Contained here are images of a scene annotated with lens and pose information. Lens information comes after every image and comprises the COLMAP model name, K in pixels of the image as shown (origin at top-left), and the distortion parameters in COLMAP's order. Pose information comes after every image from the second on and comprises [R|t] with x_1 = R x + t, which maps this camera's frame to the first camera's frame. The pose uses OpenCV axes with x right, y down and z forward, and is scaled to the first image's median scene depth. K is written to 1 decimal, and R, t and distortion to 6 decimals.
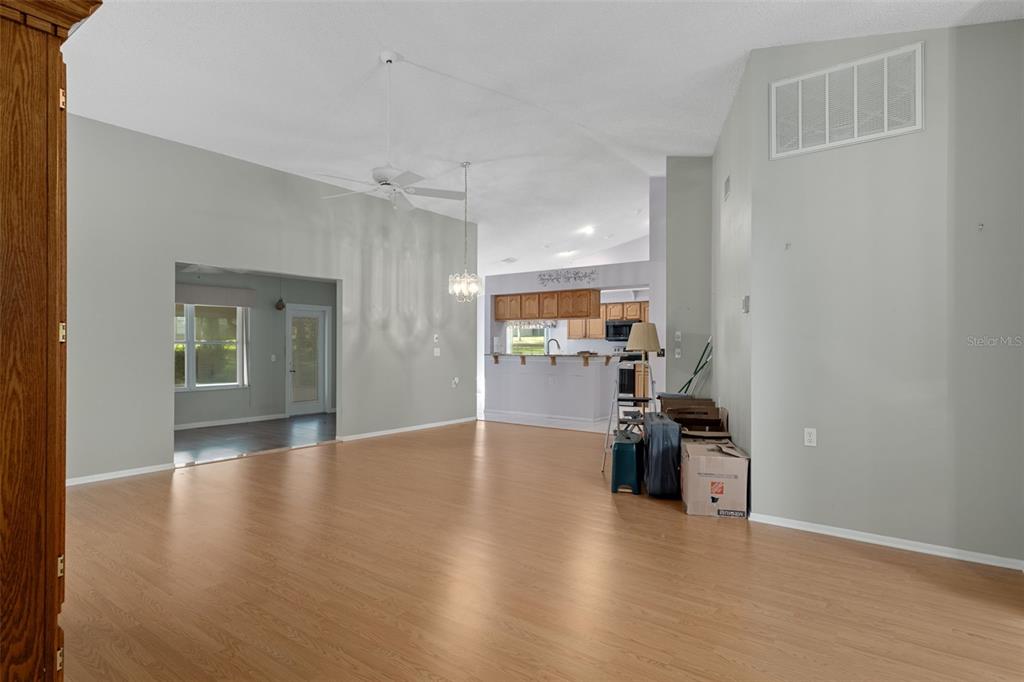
lens RADIAL K [[551.5, 0, 512.6], [0, 551.5, 344.9], [0, 0, 1]] dist [0.000954, 0.000474]
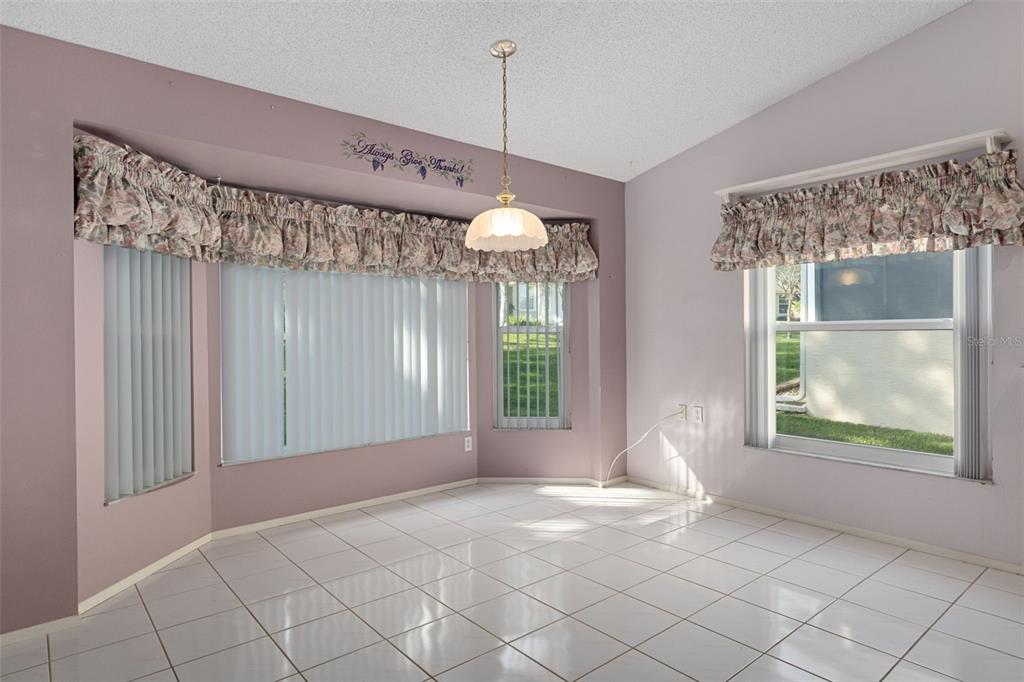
lens RADIAL K [[581.7, 0, 513.4], [0, 581.7, 340.1], [0, 0, 1]] dist [0.014794, -0.001092]
pose [[0.975151, -0.009992, -0.221314, -0.088750], [0.012389, 0.999879, 0.009446, 0.002345], [0.221193, -0.011953, 0.975157, 1.000252]]
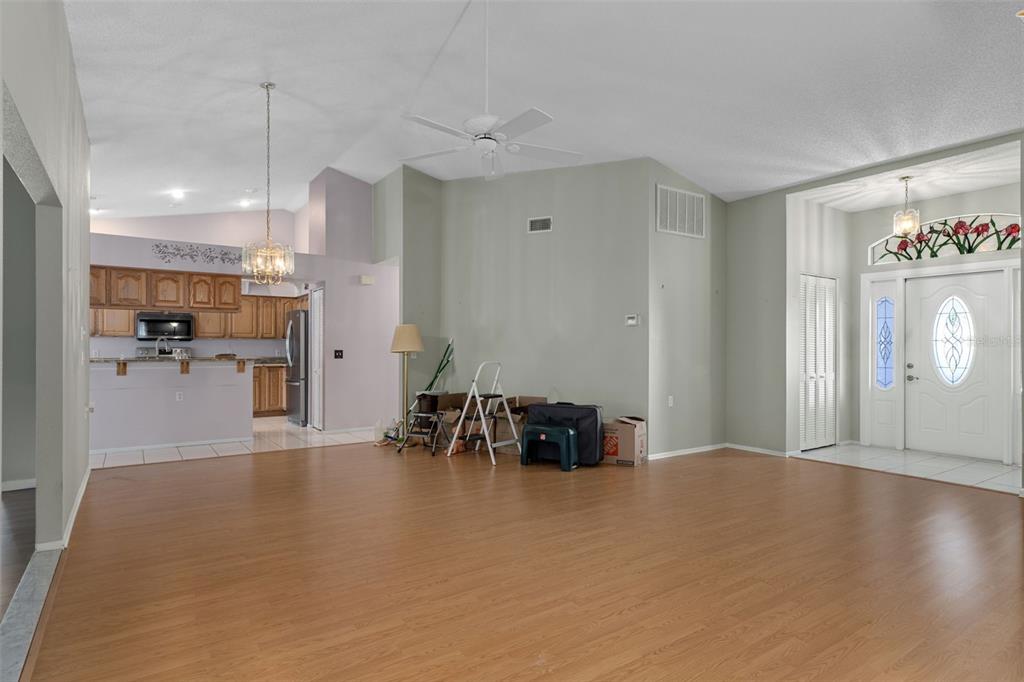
lens RADIAL K [[551.5, 0, 510.4], [0, 551.5, 346.4], [0, 0, 1]] dist [0.000954, 0.000474]
pose [[0.316699, 0.000668, 0.948526, -0.464380], [-0.002807, 0.999996, 0.000233, -0.000412], [-0.948522, -0.002736, 0.316700, 0.351125]]
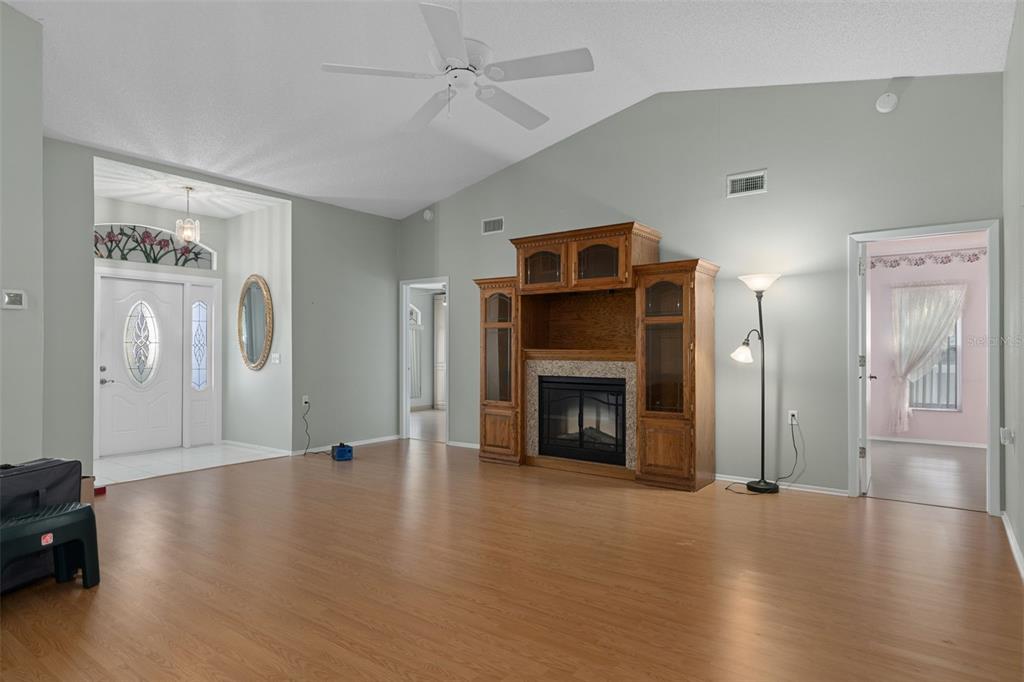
lens RADIAL K [[581.7, 0, 506.0], [0, 581.7, 350.3], [0, 0, 1]] dist [0.014794, -0.001092]
pose [[-0.999888, -0.001234, 0.014914, -0.140338], [-0.001243, 0.999999, -0.000614, 0.000387], [-0.014913, -0.000633, -0.999889, 0.786815]]
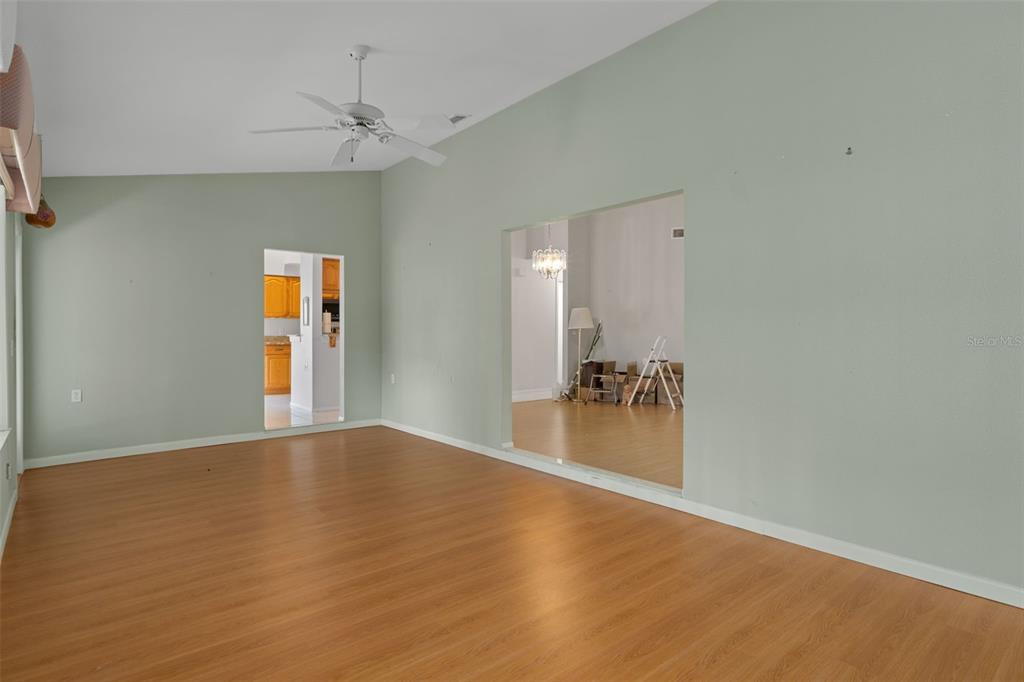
lens RADIAL K [[551.5, 0, 515.8], [0, 551.5, 337.3], [0, 0, 1]] dist [0.000954, 0.000474]
pose [[0.237061, -0.017787, 0.971332, -0.761185], [-0.002403, 0.999819, 0.018895, 0.003505], [-0.971492, -0.006814, 0.236975, 0.587761]]
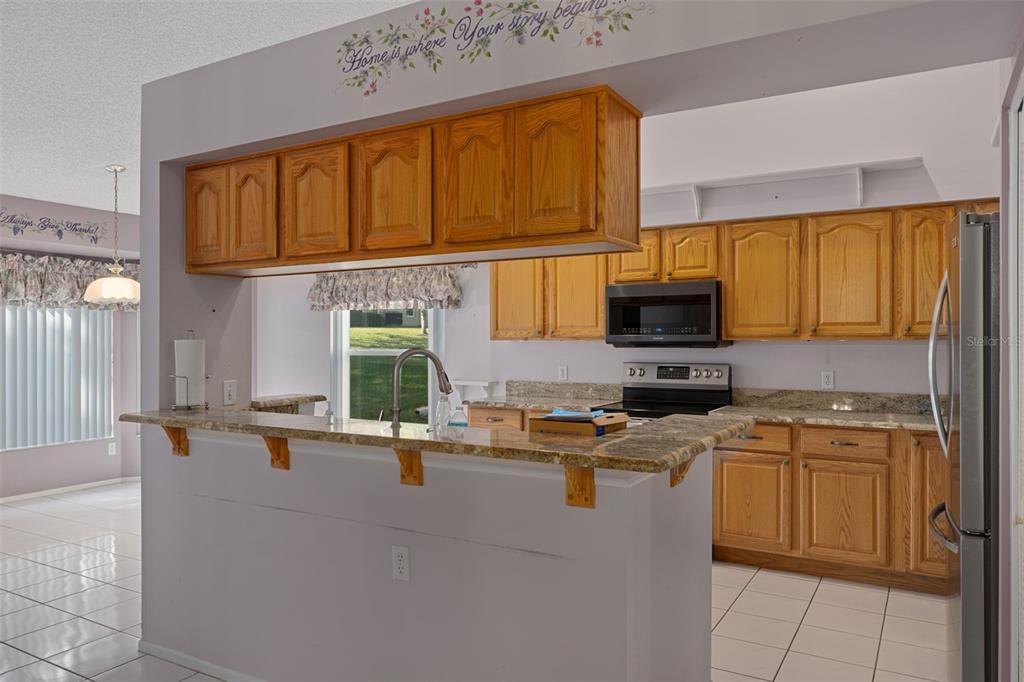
lens RADIAL K [[718.6, 0, 509.3], [0, 718.6, 337.9], [0, 0, 1]] dist [0.000354, 0.001480]
pose [[0.993597, -0.004236, 0.112906, 0.077796], [0.004048, 0.999990, 0.001897, -0.015899], [-0.112913, -0.001428, 0.993604, 0.714800]]
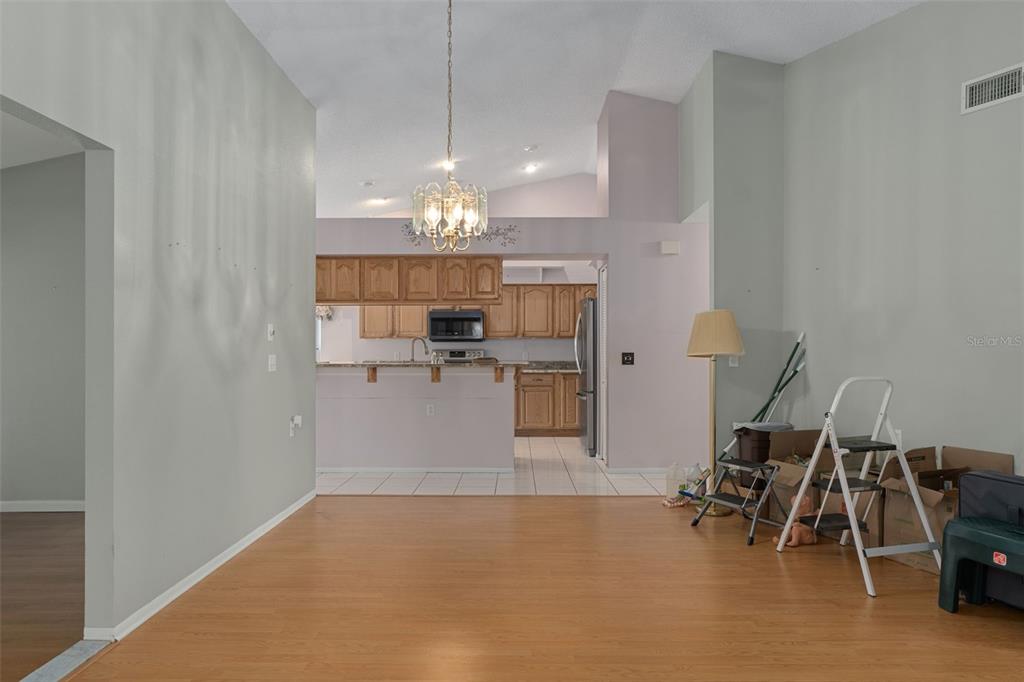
lens RADIAL K [[627.7, 0, 509.6], [0, 627.7, 347.4], [0, 0, 1]] dist [0.000093, -0.001405]
pose [[0.806723, -0.002355, 0.590925, -0.246867], [0.002328, 0.999997, 0.000807, 0.000002], [-0.590925, 0.000725, 0.806726, 0.405208]]
